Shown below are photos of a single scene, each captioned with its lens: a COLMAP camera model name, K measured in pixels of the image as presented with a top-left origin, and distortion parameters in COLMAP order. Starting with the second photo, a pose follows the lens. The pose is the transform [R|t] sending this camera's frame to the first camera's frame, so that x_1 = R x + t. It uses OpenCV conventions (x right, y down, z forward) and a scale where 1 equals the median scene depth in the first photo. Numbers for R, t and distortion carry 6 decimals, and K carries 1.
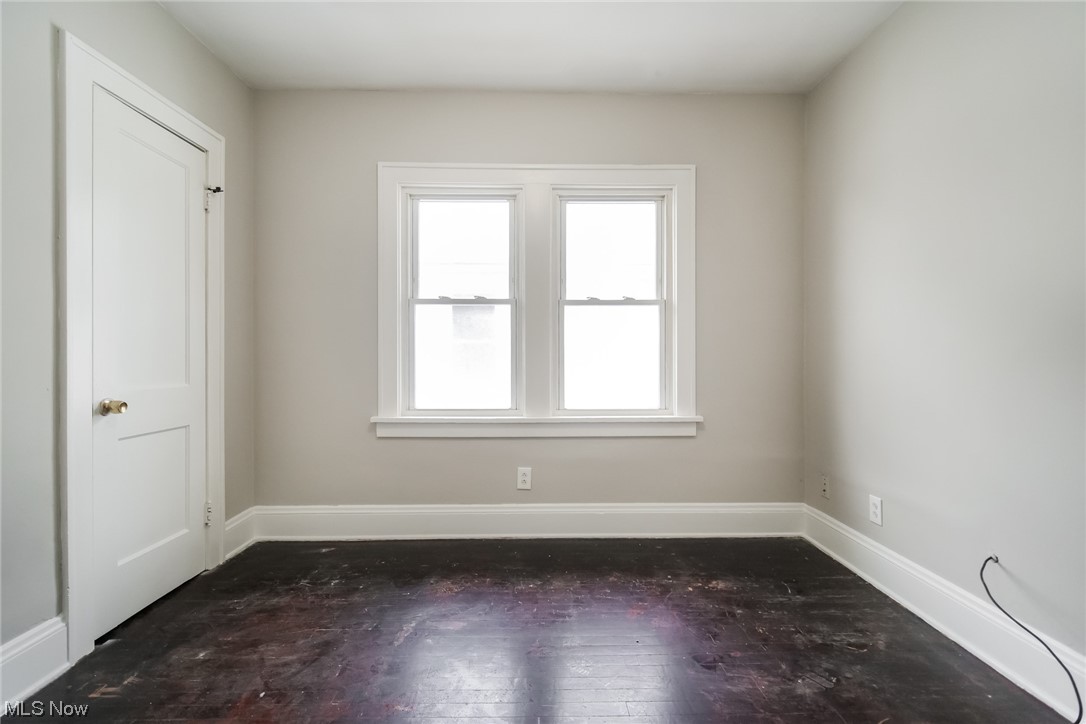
lens RADIAL K [[491.1, 0, 541.3], [0, 491.1, 356.1], [0, 0, 1]] dist [0.003273, -0.000649]
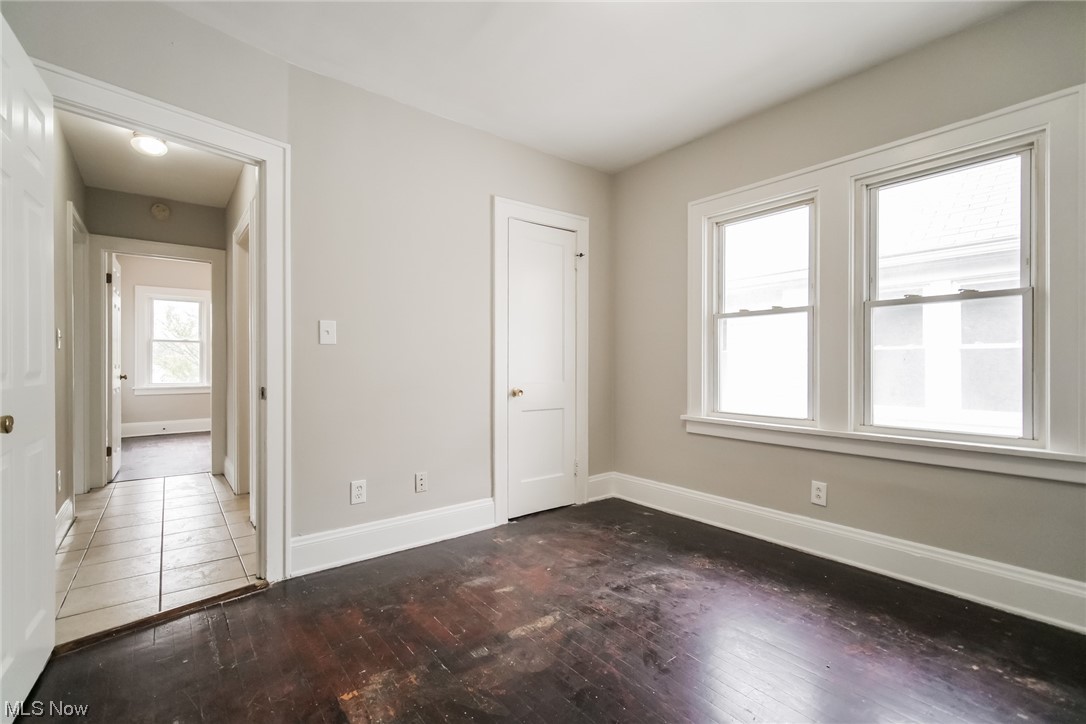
lens RADIAL K [[491.1, 0, 543.5], [0, 491.1, 365.7], [0, 0, 1]] dist [0.003273, -0.000649]
pose [[0.602819, 0.002337, -0.797875, 0.463407], [-0.003867, 0.999993, 0.000007, 0.003794], [0.797869, 0.003081, 0.602823, -0.004543]]
